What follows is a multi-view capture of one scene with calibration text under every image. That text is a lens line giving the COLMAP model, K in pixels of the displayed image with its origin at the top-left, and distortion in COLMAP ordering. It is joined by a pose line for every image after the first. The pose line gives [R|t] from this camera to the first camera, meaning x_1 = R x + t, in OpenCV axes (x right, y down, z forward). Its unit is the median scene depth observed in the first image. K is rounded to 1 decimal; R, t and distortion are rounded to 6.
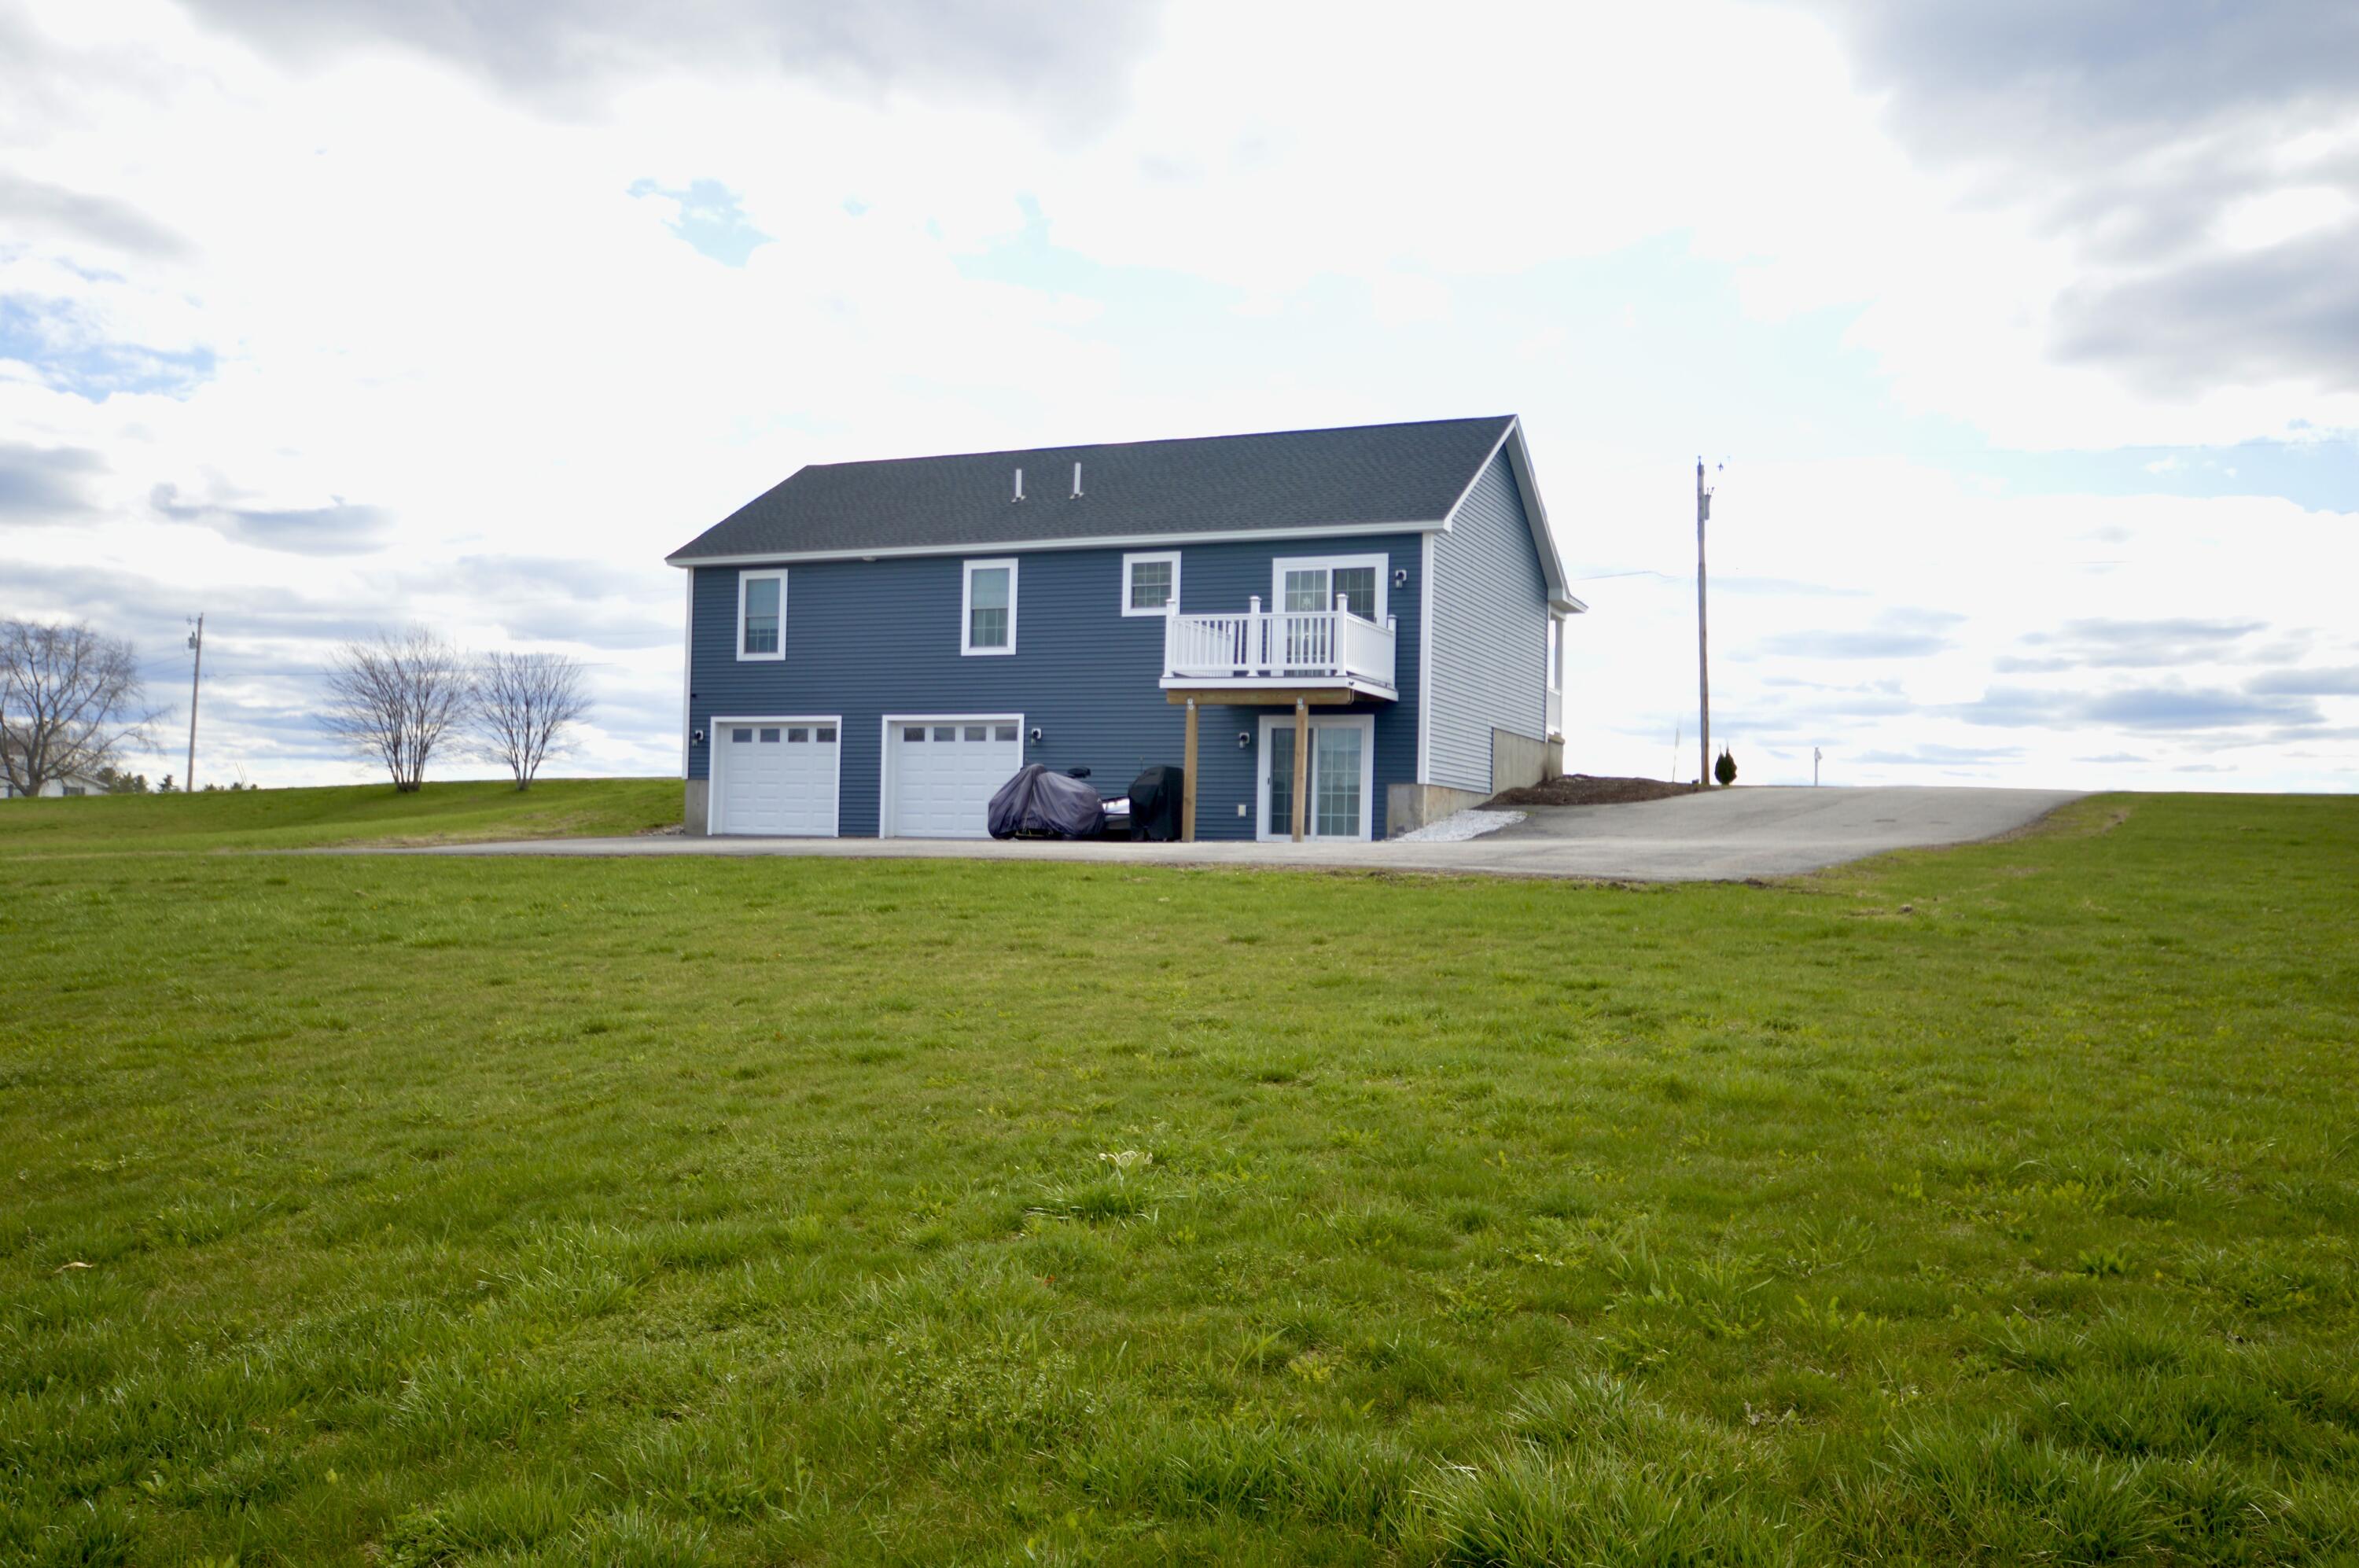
lens RADIAL K [[1950.3, 0, 1171.7], [0, 1950.3, 814.1], [0, 0, 1]] dist [0.008426, 0.001649]
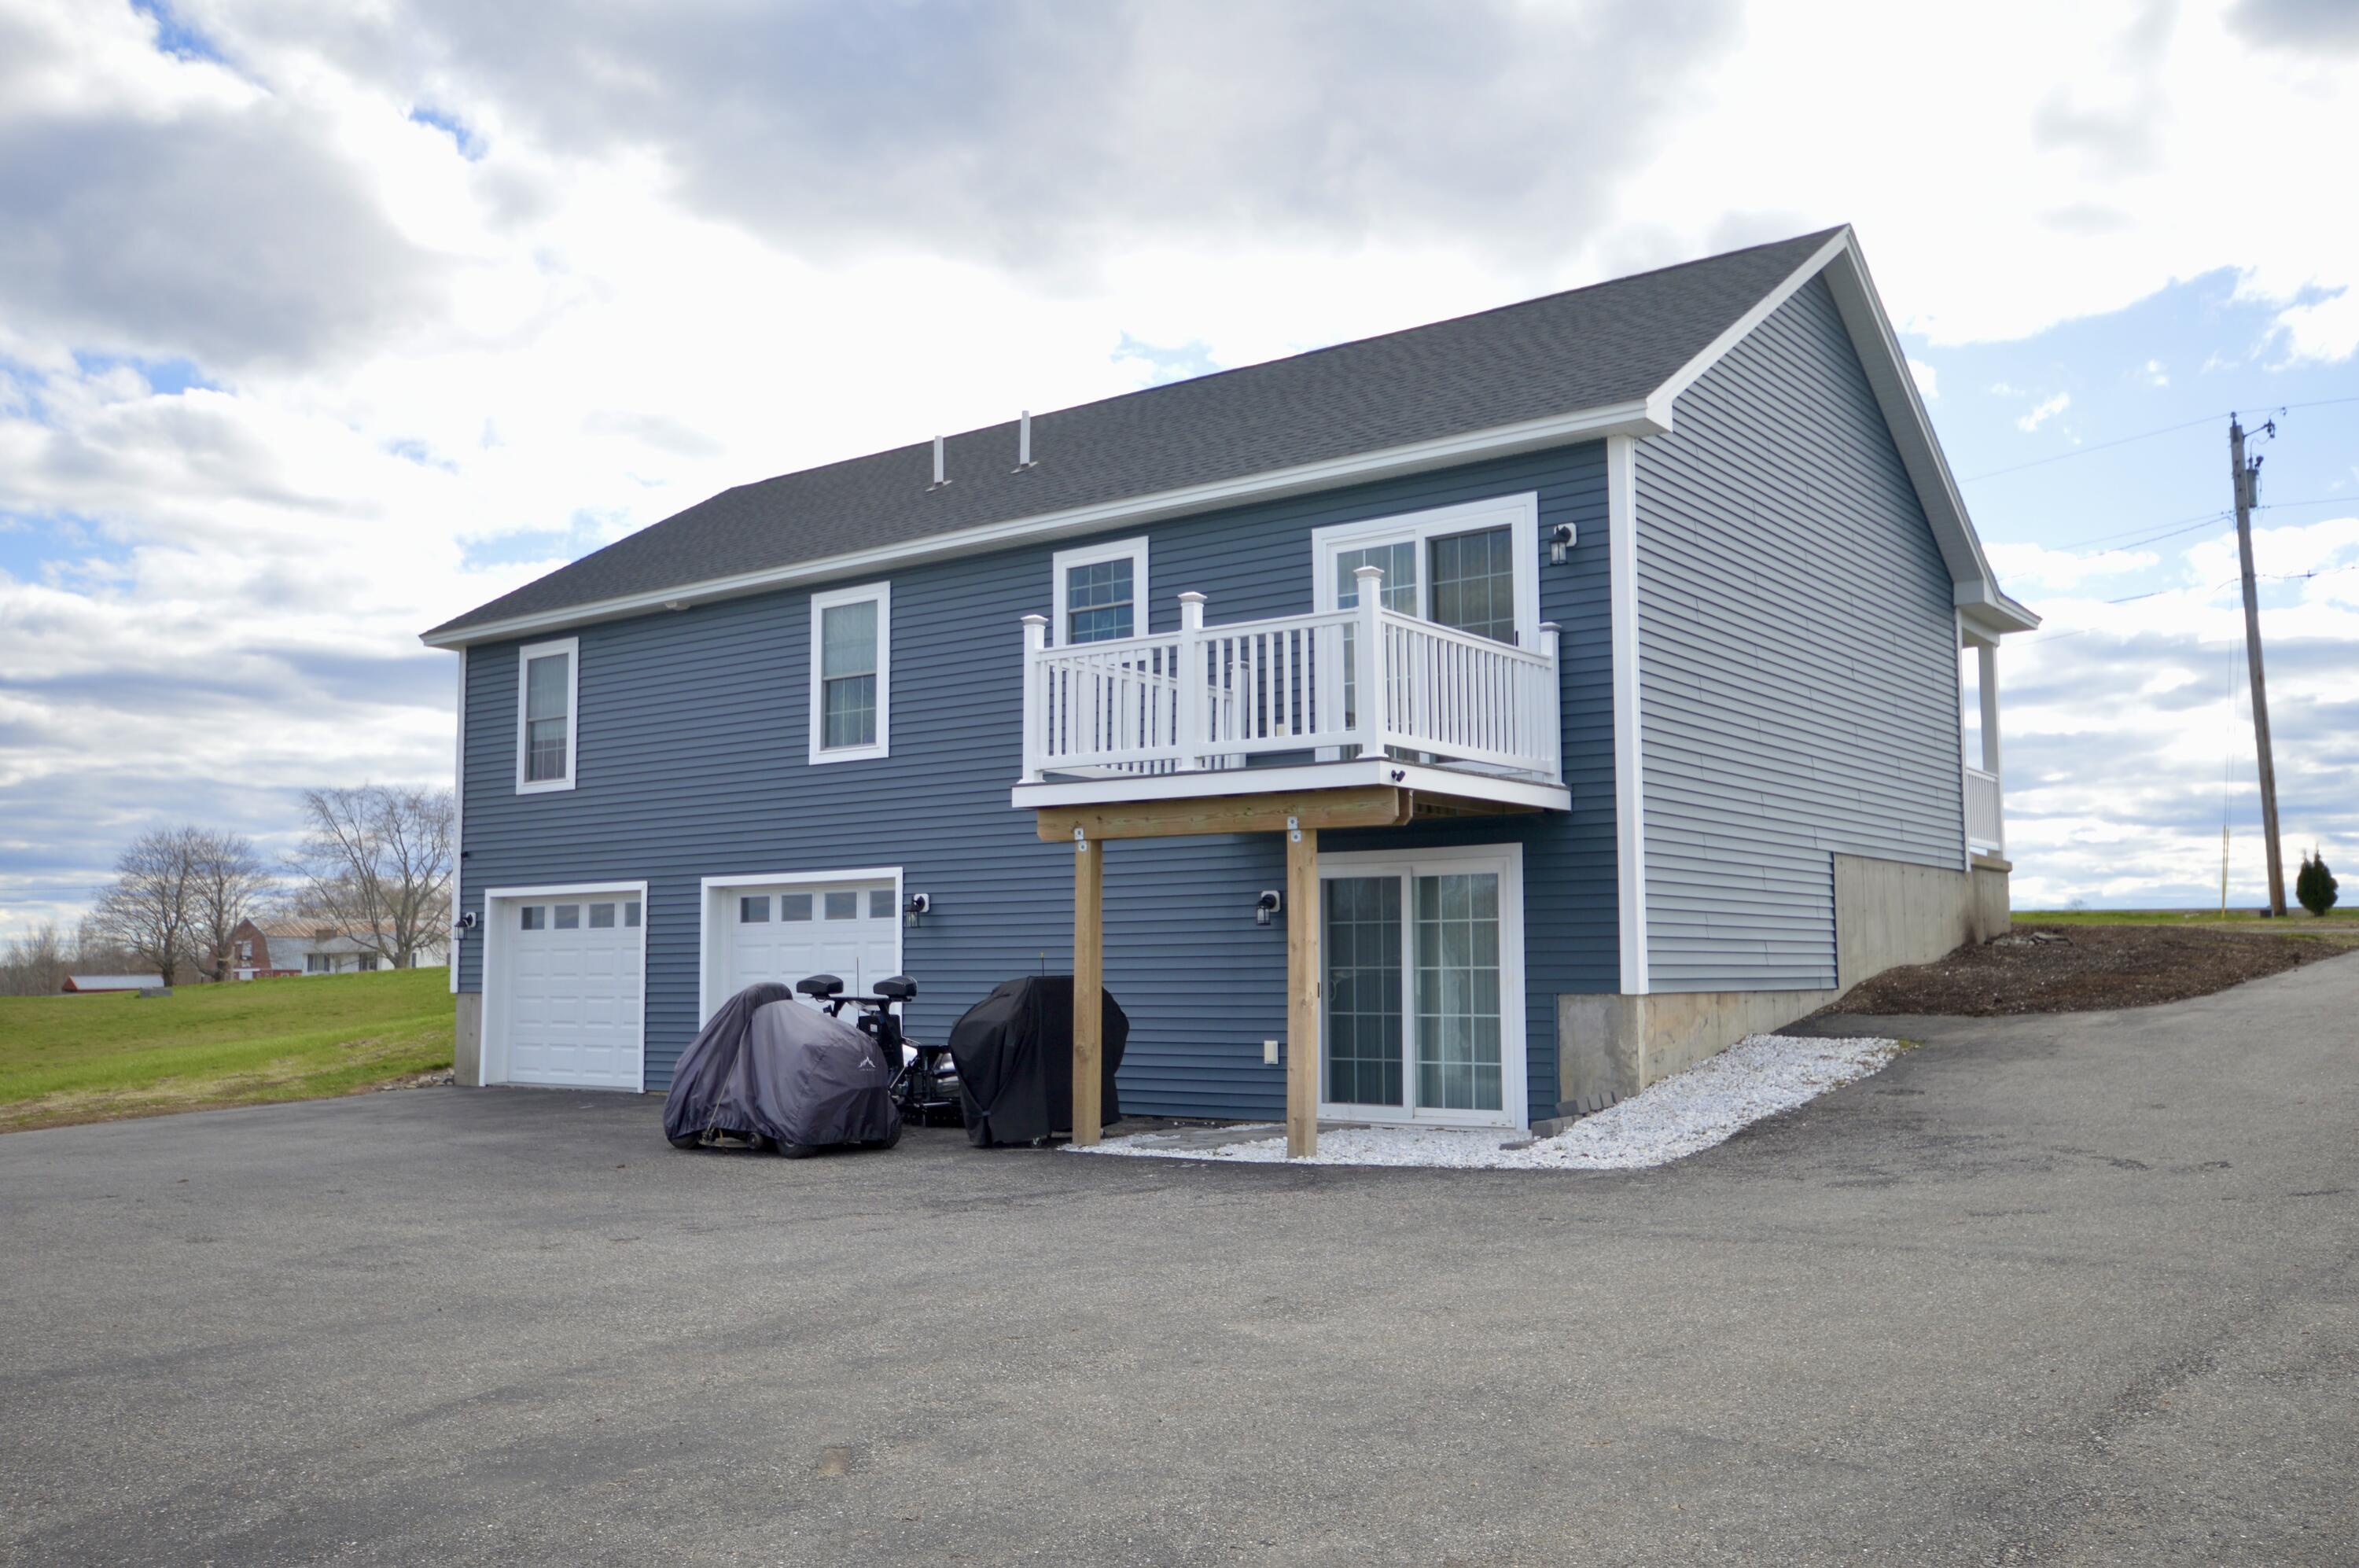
lens RADIAL K [[1950.3, 0, 1171.7], [0, 1950.3, 814.1], [0, 0, 1]] dist [0.008426, 0.001649]
pose [[0.971545, -0.047594, -0.232025, 0.119498], [0.033055, 0.997262, -0.066153, -0.027623], [0.234538, 0.056601, 0.970458, 0.492278]]
